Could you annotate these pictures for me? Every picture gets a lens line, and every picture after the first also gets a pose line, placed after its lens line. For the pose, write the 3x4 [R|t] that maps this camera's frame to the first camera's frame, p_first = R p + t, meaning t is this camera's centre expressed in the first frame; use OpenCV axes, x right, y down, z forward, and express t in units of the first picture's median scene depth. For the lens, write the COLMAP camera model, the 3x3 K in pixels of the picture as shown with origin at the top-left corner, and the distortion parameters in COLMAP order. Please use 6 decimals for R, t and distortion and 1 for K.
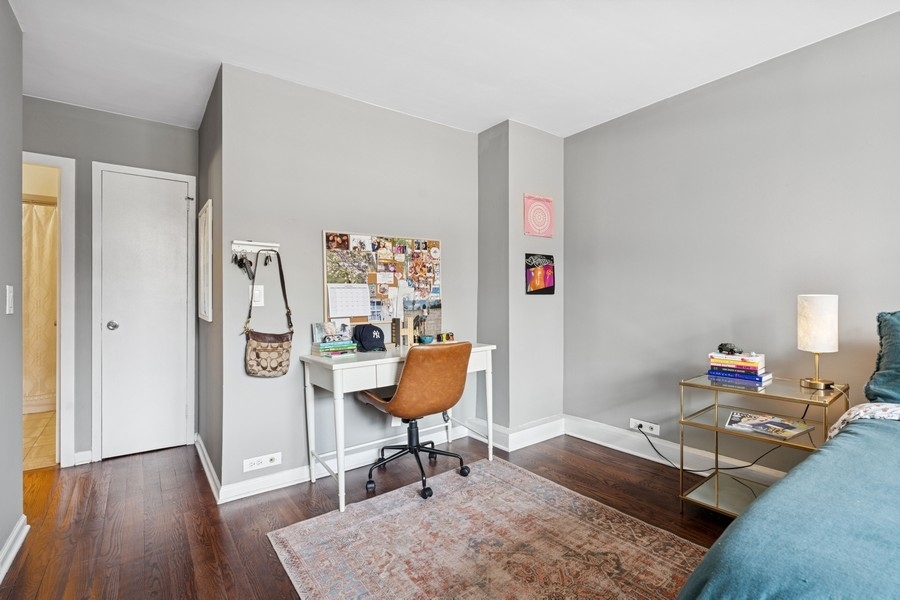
lens RADIAL K [[414.5, 0, 445.1], [0, 414.5, 296.4], [0, 0, 1]] dist [-0.004264, 0.000520]
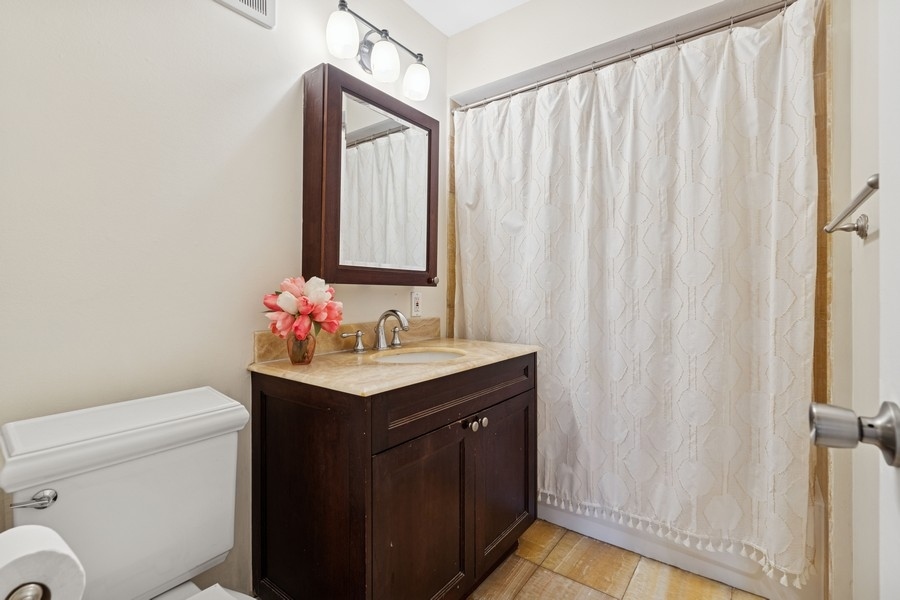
lens RADIAL K [[414.5, 0, 449.4], [0, 414.5, 295.8], [0, 0, 1]] dist [-0.004264, 0.000520]
pose [[0.288021, 0.011496, -0.957555, -0.683885], [0.007263, 0.999873, 0.014189, 0.013029], [0.957597, -0.011042, 0.287901, 0.675702]]
